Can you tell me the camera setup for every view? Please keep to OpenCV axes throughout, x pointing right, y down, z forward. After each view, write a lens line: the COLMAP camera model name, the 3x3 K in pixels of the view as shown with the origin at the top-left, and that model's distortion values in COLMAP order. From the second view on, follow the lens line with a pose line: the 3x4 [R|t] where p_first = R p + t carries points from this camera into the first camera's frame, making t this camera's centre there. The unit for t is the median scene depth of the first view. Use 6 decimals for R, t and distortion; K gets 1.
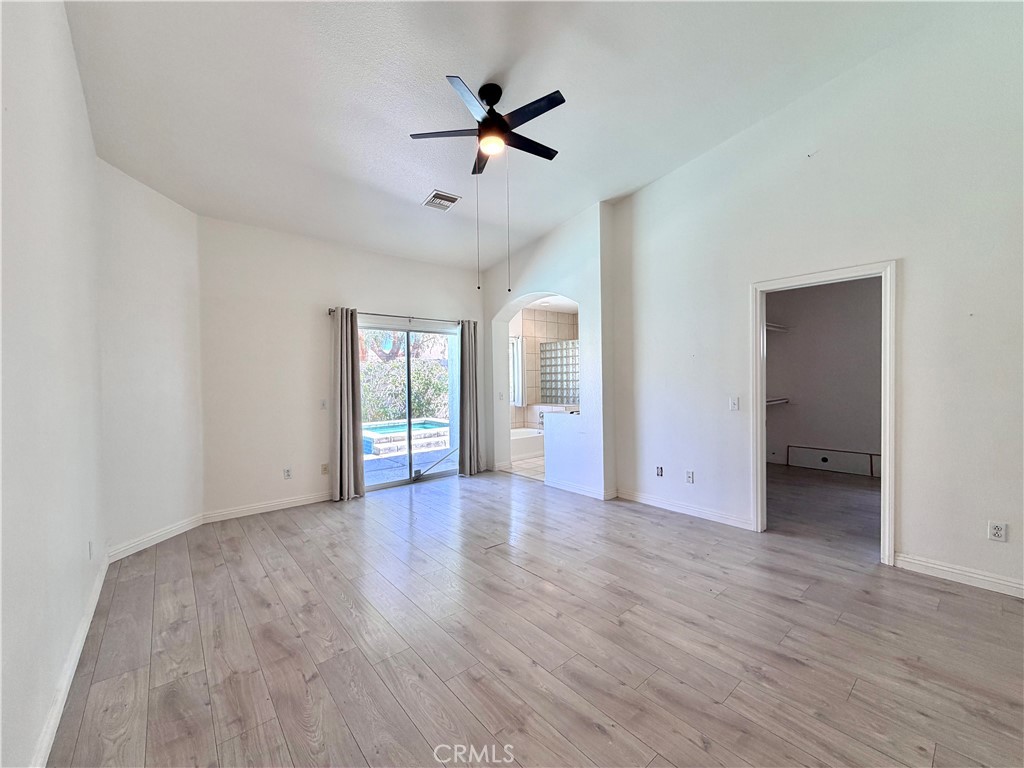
lens RADIAL K [[407.7, 0, 505.5], [0, 407.7, 384.4], [0, 0, 1]] dist [0.000420, 0.000210]
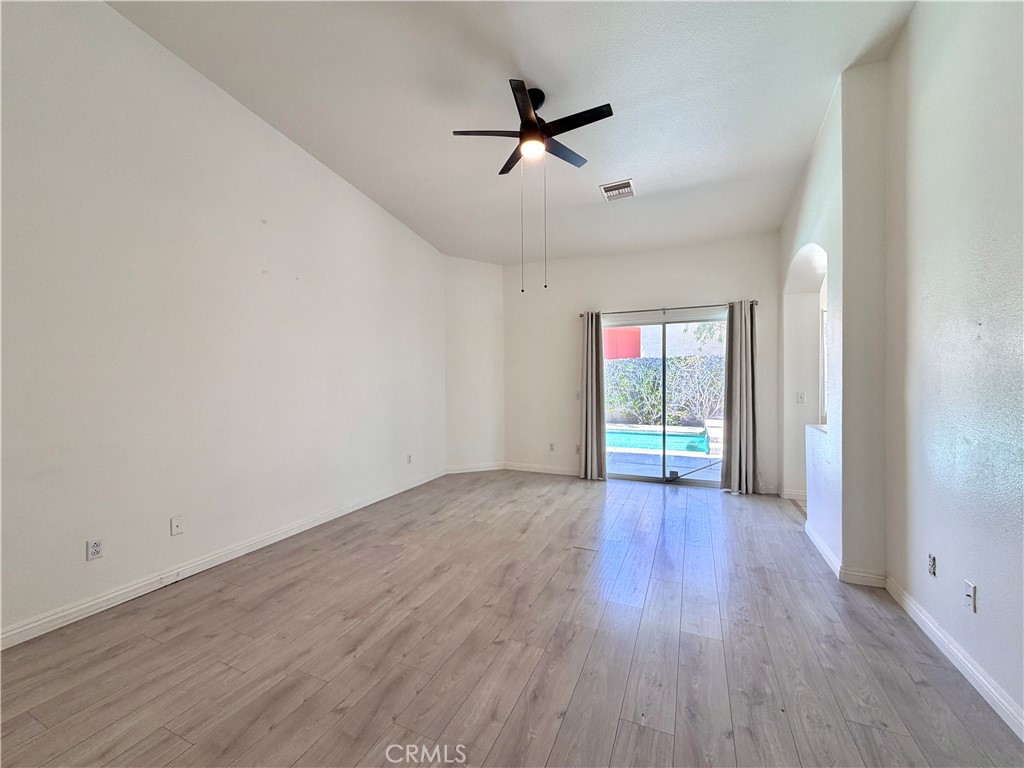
lens RADIAL K [[408.8, 0, 512.0], [0, 408.8, 384.0], [0, 0, 1]] dist [-0.000088, 0.000303]
pose [[0.440364, 0.024623, -0.897481, 0.577794], [-0.009447, 0.999696, 0.022792, -0.009820], [0.897769, -0.001558, 0.440463, 0.323771]]
